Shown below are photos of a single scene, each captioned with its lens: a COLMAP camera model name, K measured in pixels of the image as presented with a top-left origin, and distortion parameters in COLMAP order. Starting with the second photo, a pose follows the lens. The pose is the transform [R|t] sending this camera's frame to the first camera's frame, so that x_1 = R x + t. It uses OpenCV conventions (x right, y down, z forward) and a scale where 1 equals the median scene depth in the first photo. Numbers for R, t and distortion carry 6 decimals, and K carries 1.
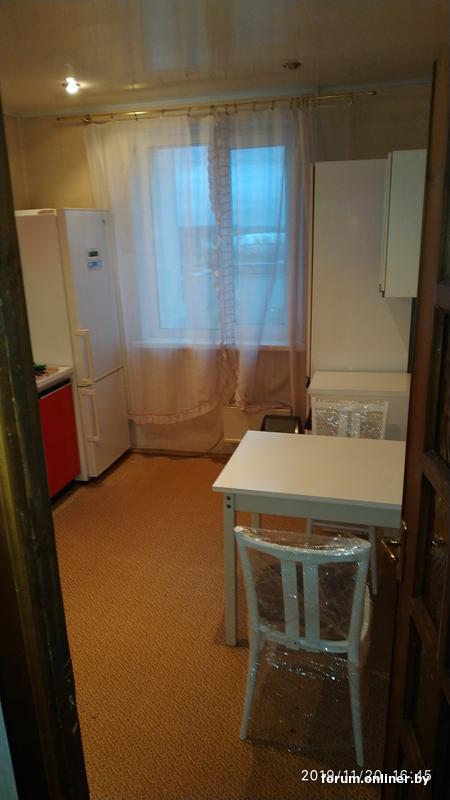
lens RADIAL K [[559.5, 0, 220.7], [0, 559.5, 403.5], [0, 0, 1]] dist [0.067745, -0.172210]
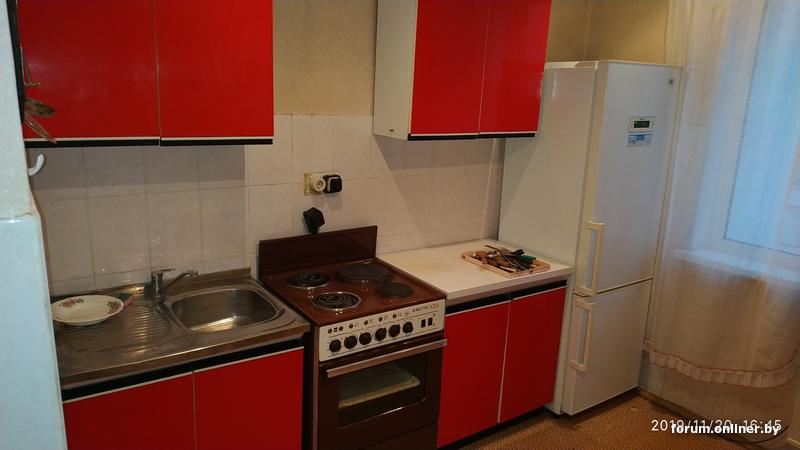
lens RADIAL K [[587.3, 0, 390.1], [0, 587.3, 238.5], [0, 0, 1]] dist [0.003066, 0.001744]
pose [[0.761811, 0.217248, -0.610285, 0.021778], [-0.249253, 0.967862, 0.033397, -0.064006], [0.597927, 0.126673, 0.791478, 0.212744]]
